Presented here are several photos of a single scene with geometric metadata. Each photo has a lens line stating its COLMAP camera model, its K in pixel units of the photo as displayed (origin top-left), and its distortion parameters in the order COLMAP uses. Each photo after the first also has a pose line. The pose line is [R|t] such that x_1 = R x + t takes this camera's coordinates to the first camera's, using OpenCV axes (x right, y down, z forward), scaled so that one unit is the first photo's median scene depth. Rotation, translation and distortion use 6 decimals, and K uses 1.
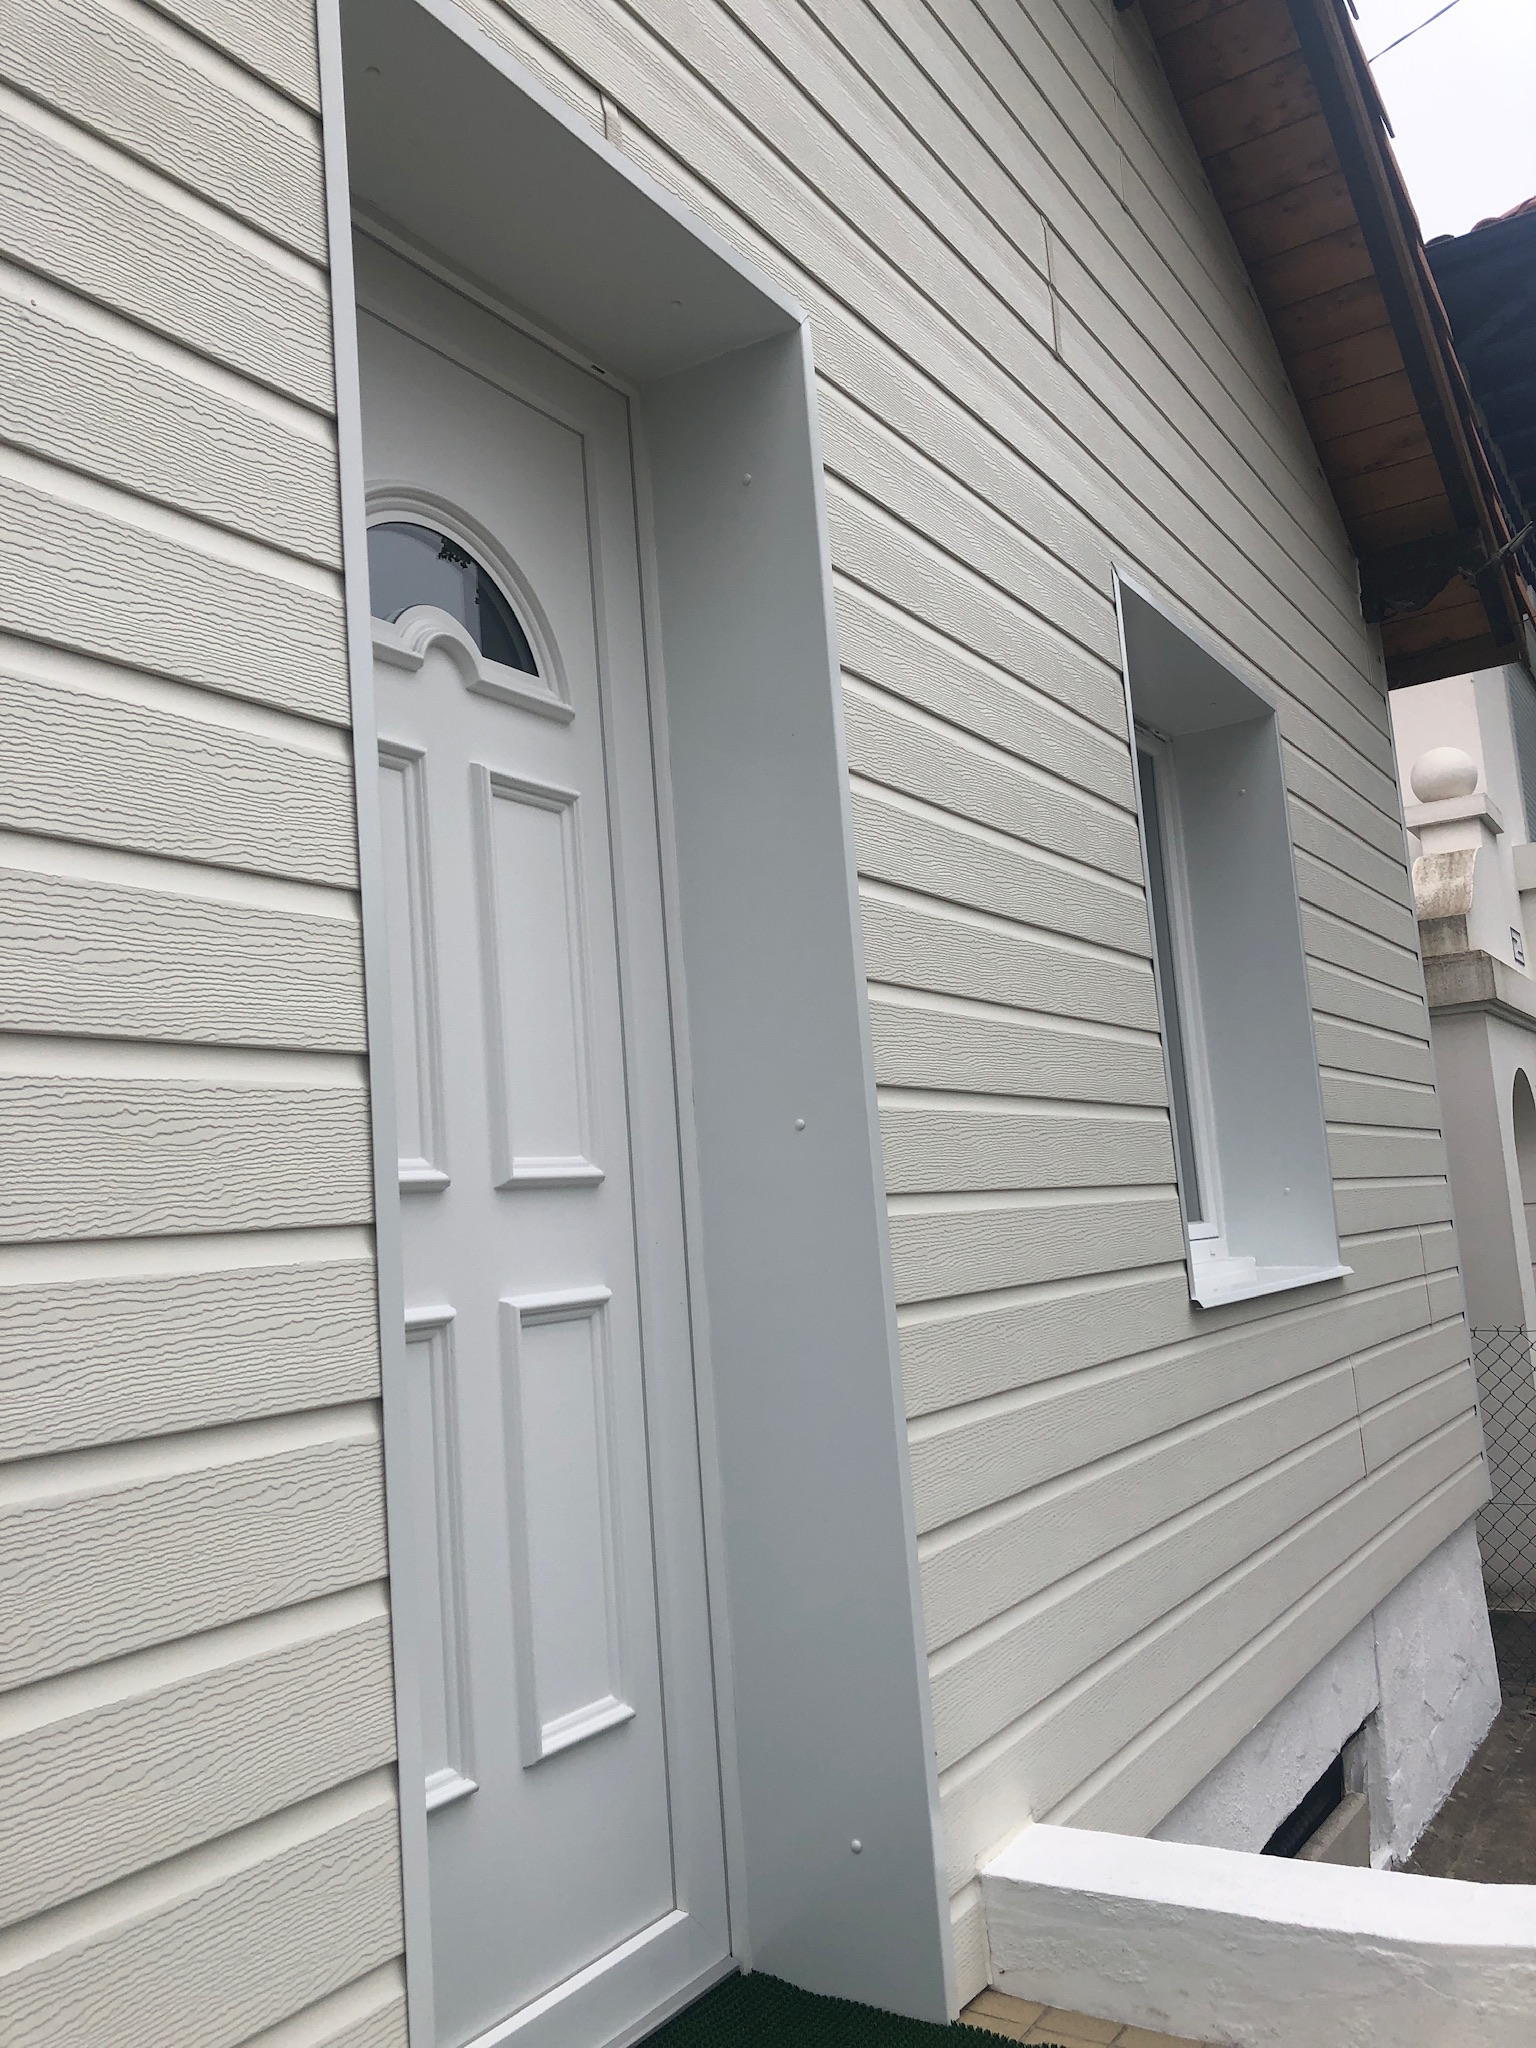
lens RADIAL K [[1687.6, 0, 773.2], [0, 1687.6, 1012.8], [0, 0, 1]] dist [0.012943, -0.003354]
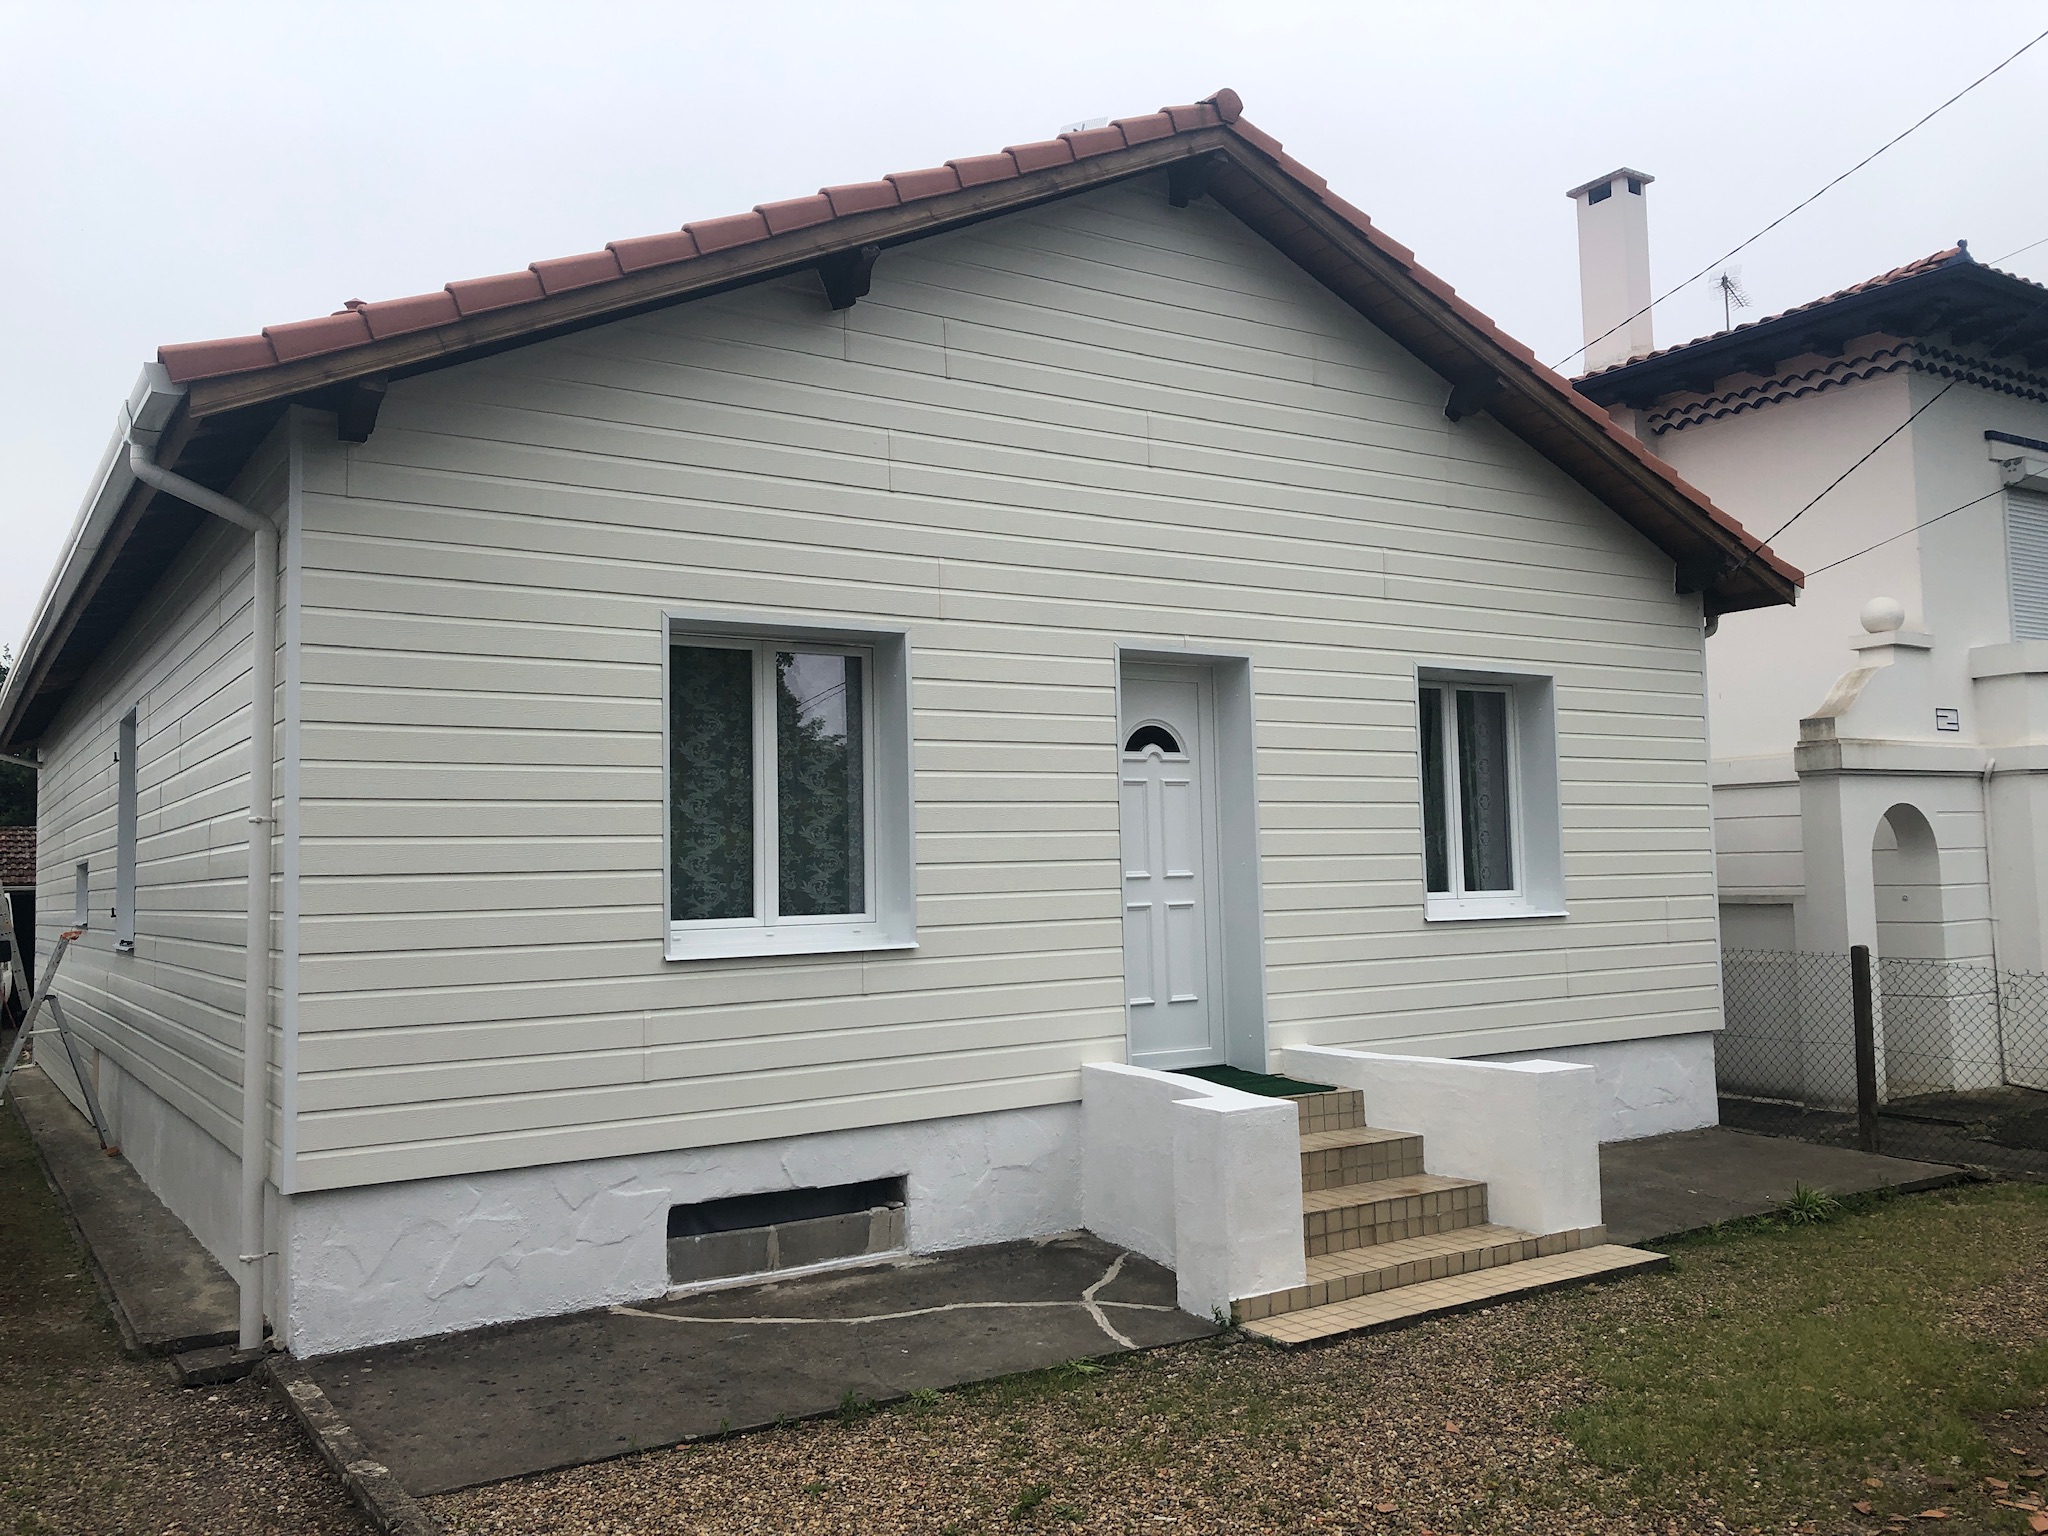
lens RADIAL K [[1687.6, 0, 1024.0], [0, 1687.6, 768.0], [0, 0, 1]] dist [0.012943, -0.003354]
pose [[0.908438, 0.028875, -0.417021, 1.229932], [0.008168, 0.996195, 0.086769, -0.523722], [0.417940, -0.082231, 0.904745, -2.877678]]
